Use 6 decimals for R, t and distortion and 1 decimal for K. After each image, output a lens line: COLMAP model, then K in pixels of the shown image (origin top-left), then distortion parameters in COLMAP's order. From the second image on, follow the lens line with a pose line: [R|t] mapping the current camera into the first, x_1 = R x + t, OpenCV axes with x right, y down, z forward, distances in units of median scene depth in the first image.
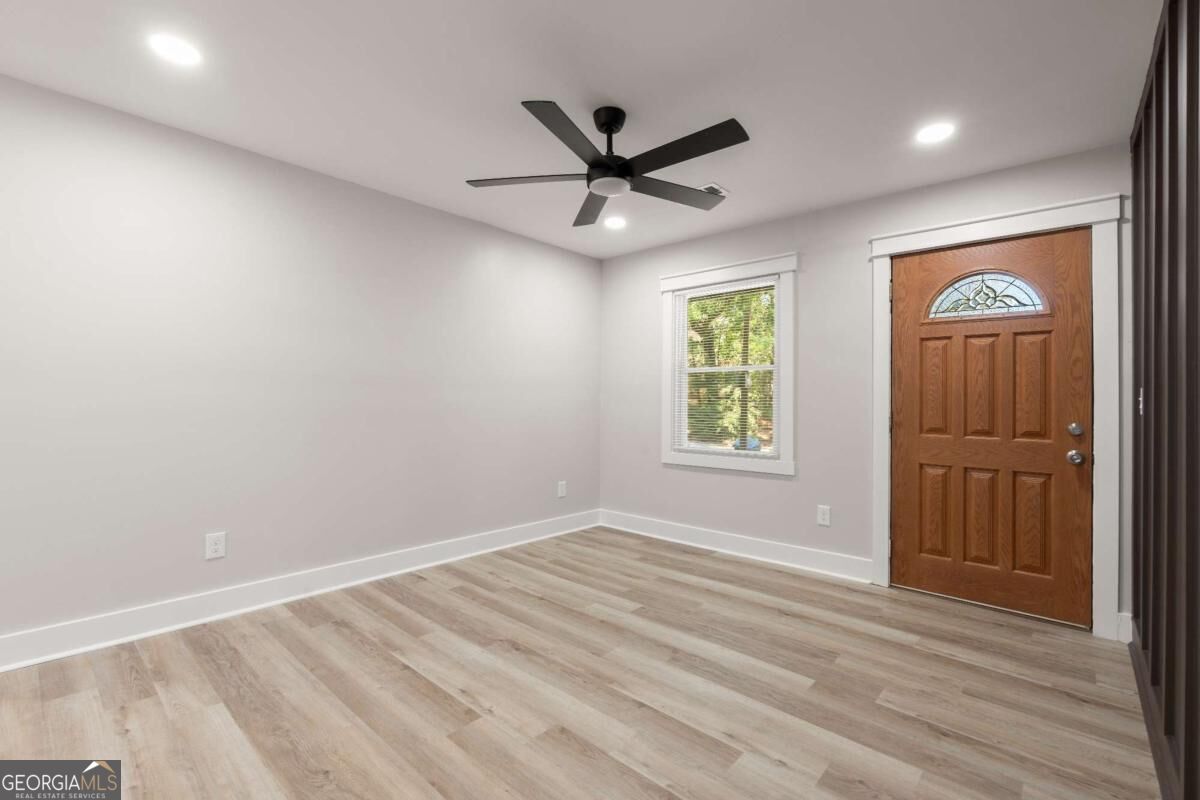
lens RADIAL K [[529.4, 0, 608.0], [0, 529.4, 398.7], [0, 0, 1]] dist [-0.003835, 0.000346]
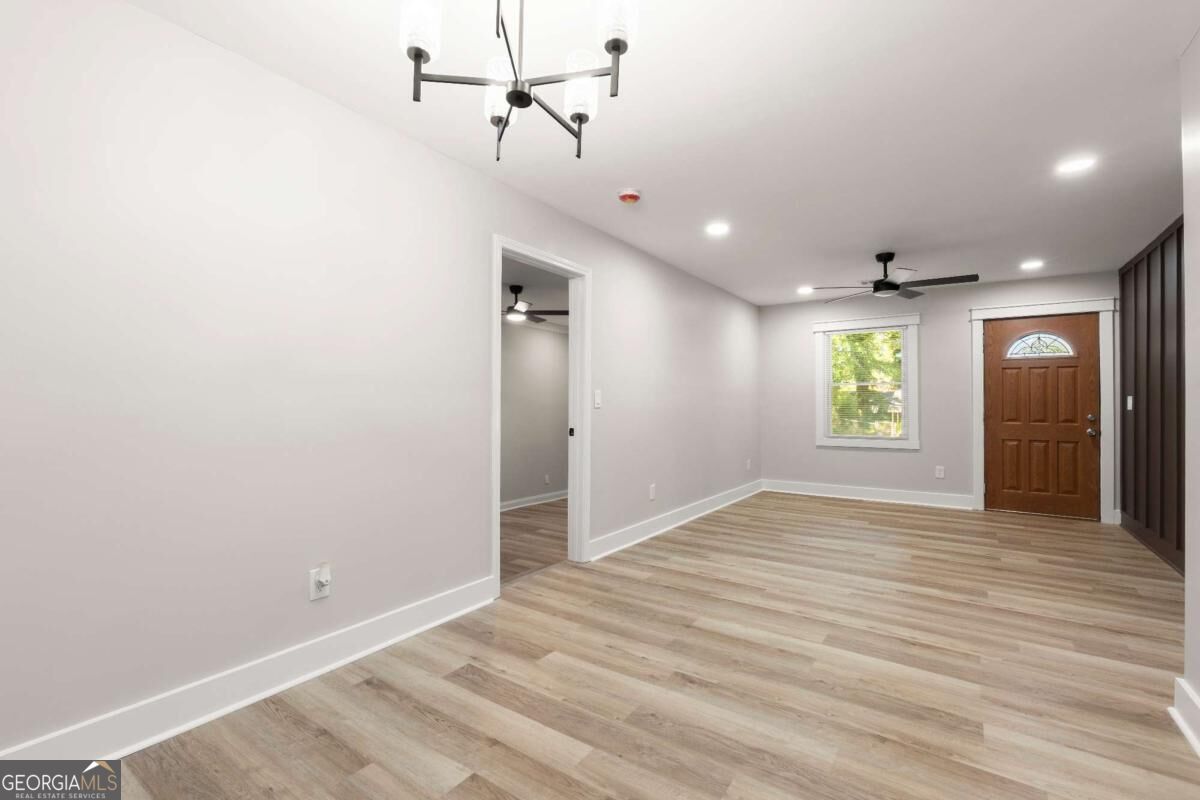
lens RADIAL K [[529.4, 0, 602.8], [0, 529.4, 405.5], [0, 0, 1]] dist [-0.003835, 0.000346]
pose [[0.991914, -0.009610, 0.126547, -1.037443], [0.008421, 0.999915, 0.009928, -0.019452], [-0.126632, -0.008782, 0.991911, -0.630583]]
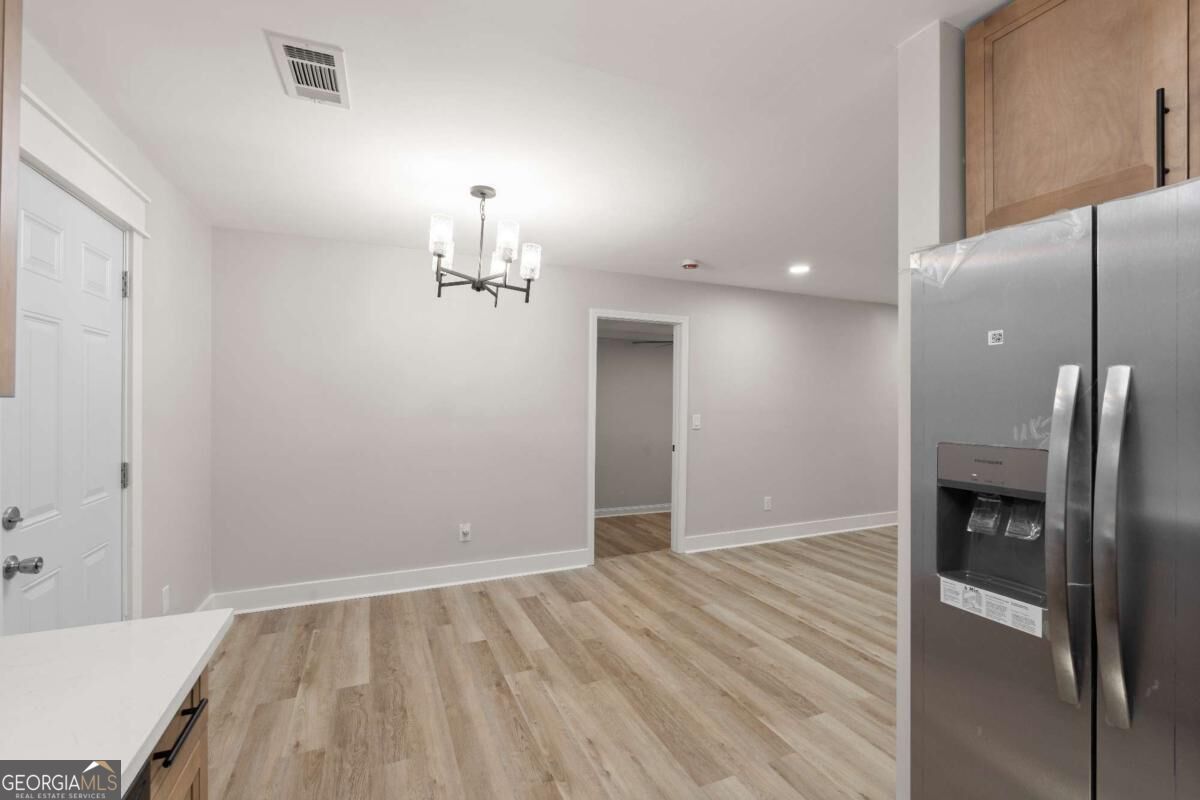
lens RADIAL K [[529.4, 0, 604.6], [0, 529.4, 400.0], [0, 0, 1]] dist [-0.003835, 0.000346]
pose [[0.911620, -0.011871, -0.410863, -0.456087], [0.011514, 0.999928, -0.003342, -0.089335], [0.410873, -0.001684, 0.911691, -0.911681]]
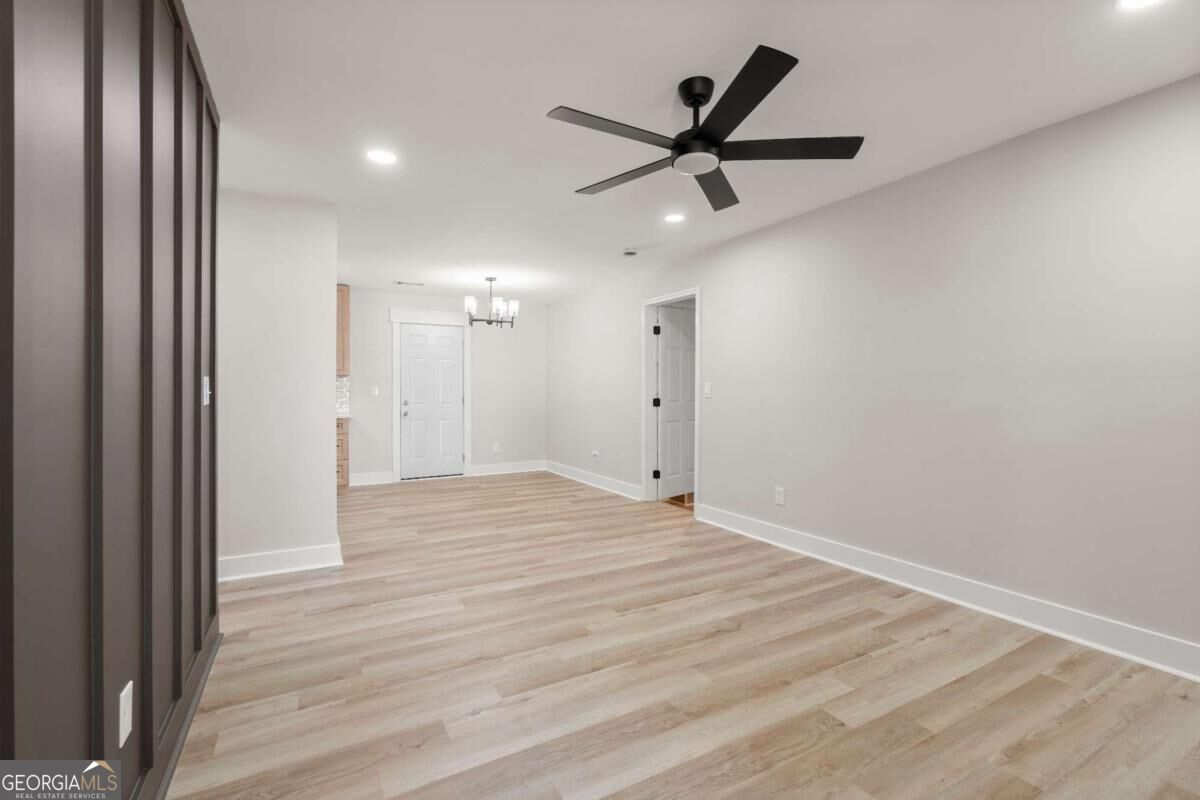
lens RADIAL K [[529.4, 0, 603.0], [0, 529.4, 397.3], [0, 0, 1]] dist [-0.003835, 0.000346]
pose [[-0.325091, -0.003688, -0.945676, 0.760913], [0.000086, 0.999992, -0.003930, 0.005699], [0.945683, -0.001359, -0.325088, 0.939002]]
